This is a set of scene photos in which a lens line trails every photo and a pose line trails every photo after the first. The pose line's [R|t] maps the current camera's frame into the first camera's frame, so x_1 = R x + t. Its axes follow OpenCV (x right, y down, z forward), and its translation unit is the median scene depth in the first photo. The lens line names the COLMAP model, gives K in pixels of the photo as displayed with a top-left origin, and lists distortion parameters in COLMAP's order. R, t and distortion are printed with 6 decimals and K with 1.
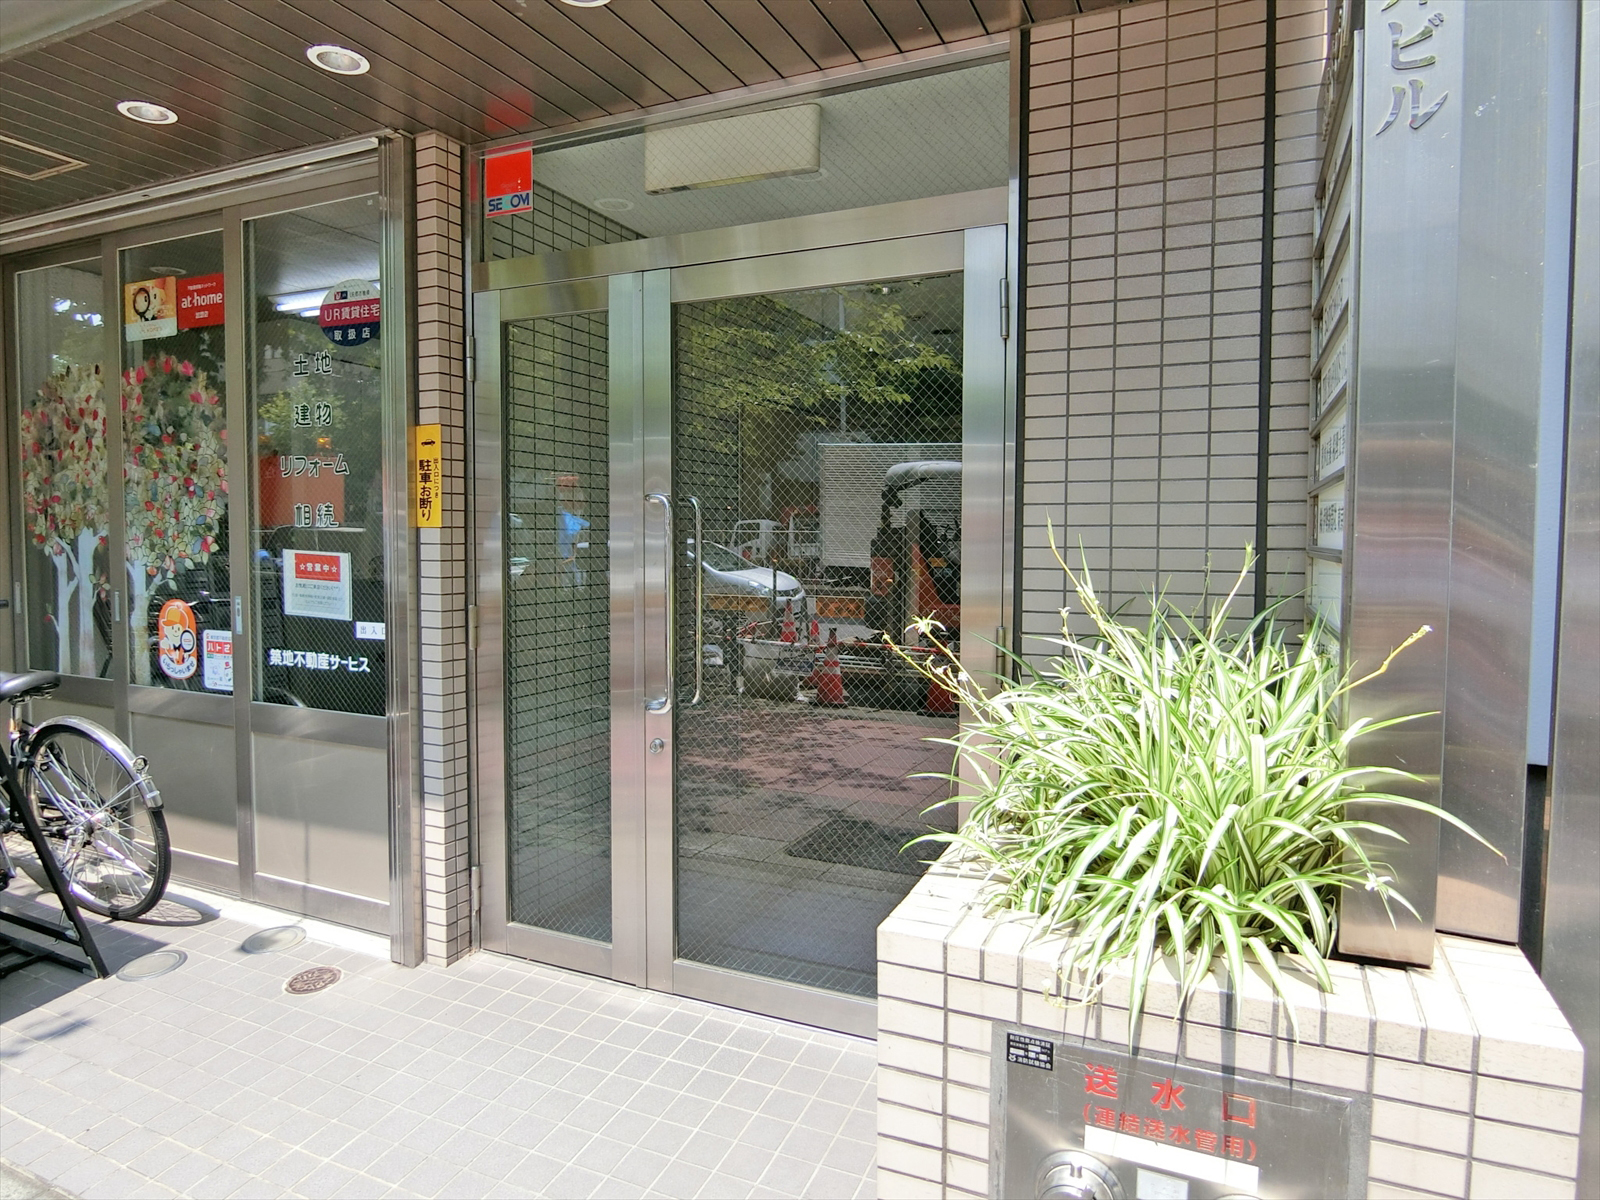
lens RADIAL K [[990.4, 0, 800.0], [0, 990.4, 600.0], [0, 0, 1]] dist [-0.005409, -0.013921]
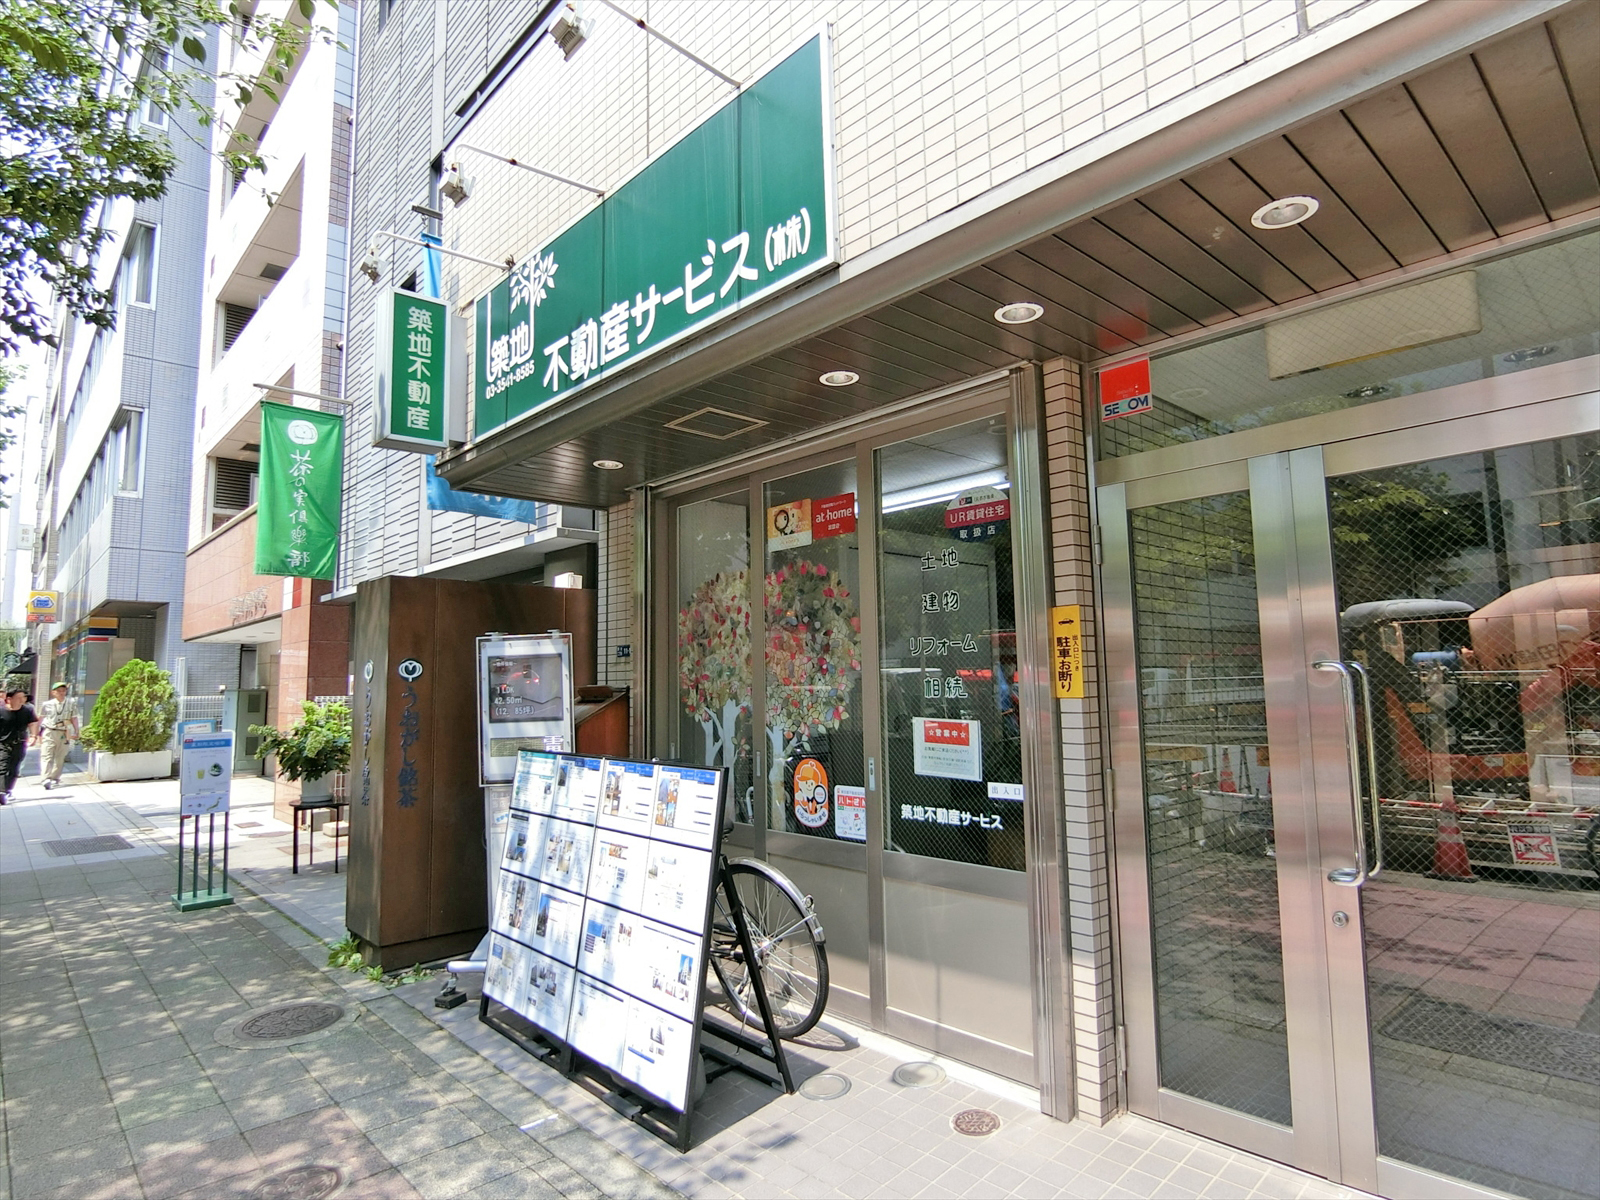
lens RADIAL K [[911.0, 0, 800.0], [0, 911.0, 600.0], [0, 0, 1]] dist [-0.005509, -0.012520]
pose [[0.923027, -0.063002, -0.379541, -0.236574], [0.003434, 0.987811, -0.155622, -0.021864], [0.384719, 0.142340, 0.911993, -0.052191]]
